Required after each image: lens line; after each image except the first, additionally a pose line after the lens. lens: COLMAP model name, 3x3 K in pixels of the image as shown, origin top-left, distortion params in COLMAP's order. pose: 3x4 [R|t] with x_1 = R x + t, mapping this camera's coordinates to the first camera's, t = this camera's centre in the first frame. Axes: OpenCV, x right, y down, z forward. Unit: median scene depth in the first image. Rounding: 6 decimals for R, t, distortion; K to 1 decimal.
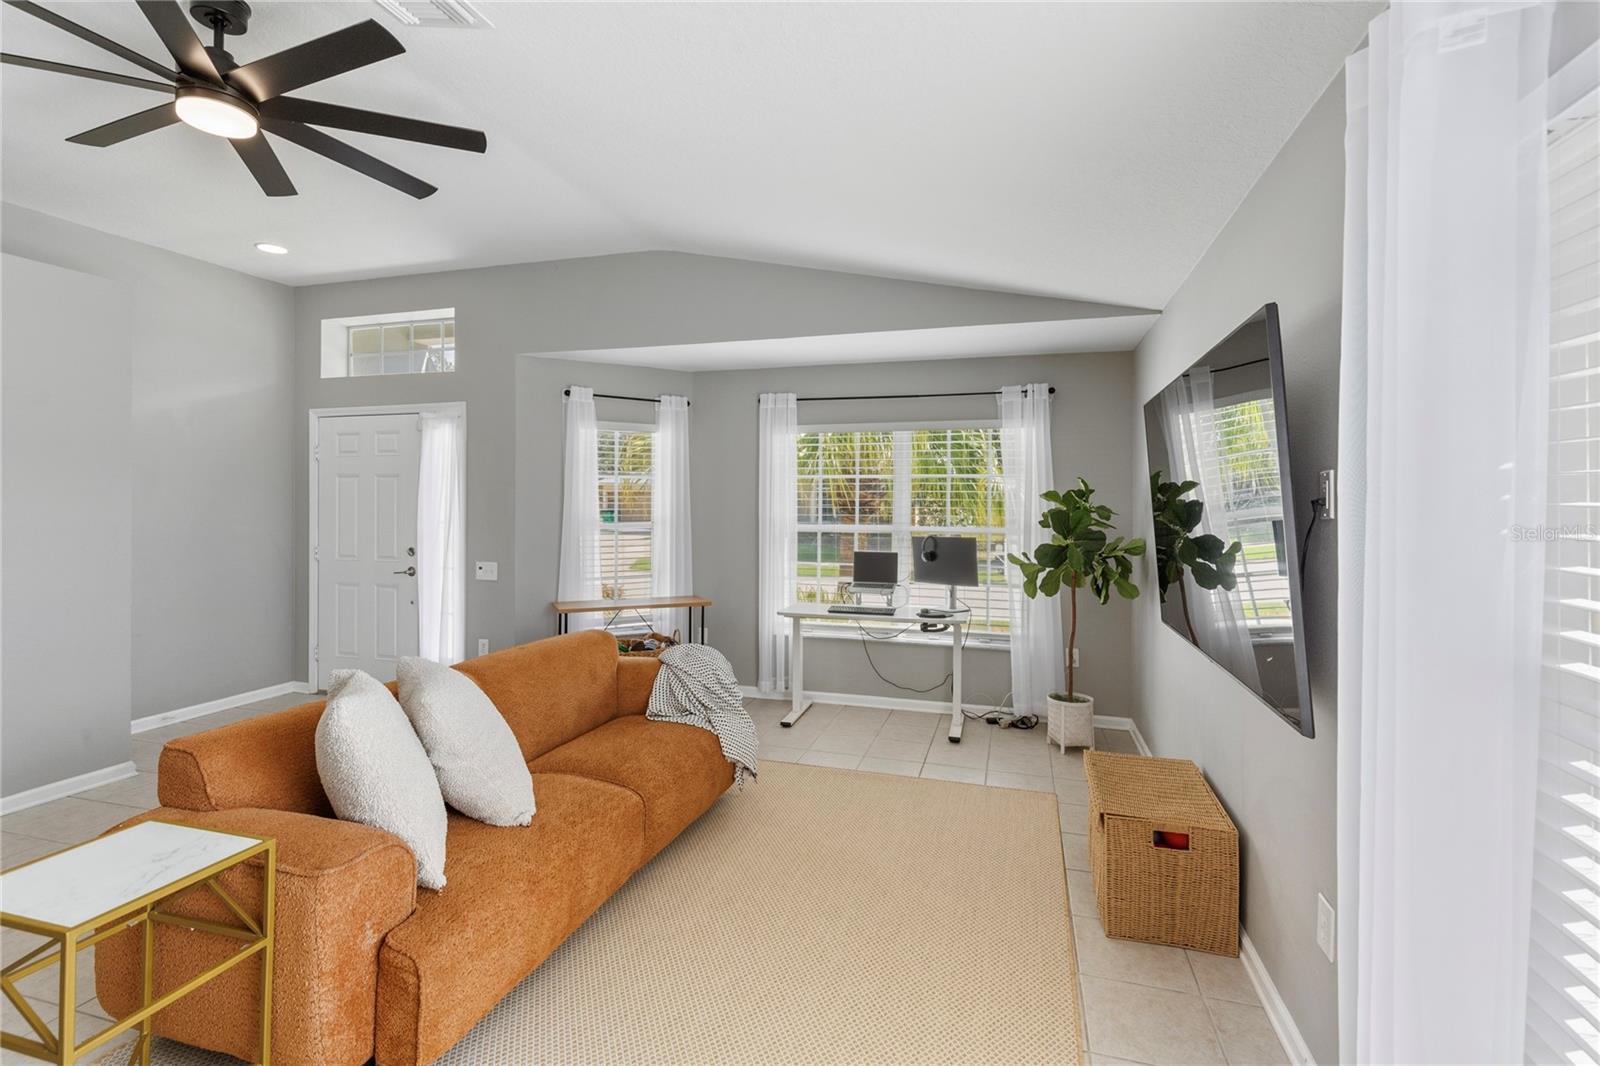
lens RADIAL K [[732.4, 0, 796.4], [0, 732.4, 513.4], [0, 0, 1]] dist [0.008115, 0.000354]
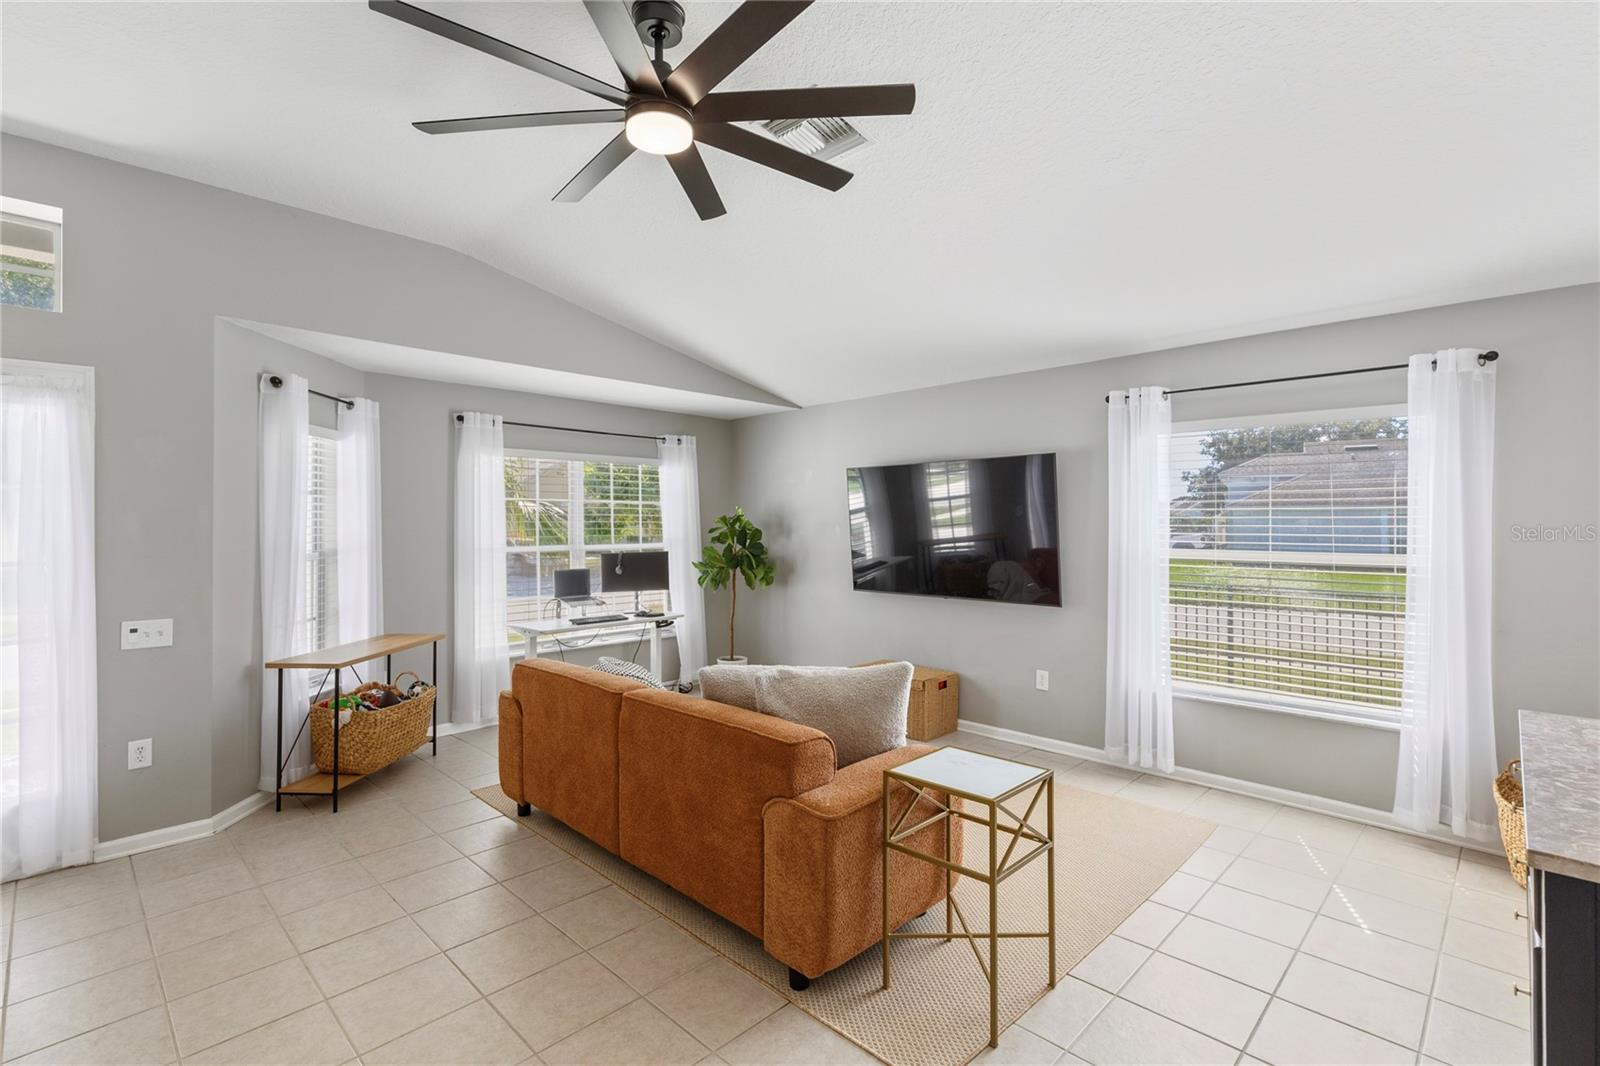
lens RADIAL K [[734.5, 0, 796.4], [0, 734.5, 524.6], [0, 0, 1]] dist [-0.000436, 0.000071]
pose [[0.463014, -0.007343, 0.886321, -0.741851], [0.015536, 0.999879, 0.000168, -0.009602], [-0.886215, 0.013692, 0.463072, 0.189229]]
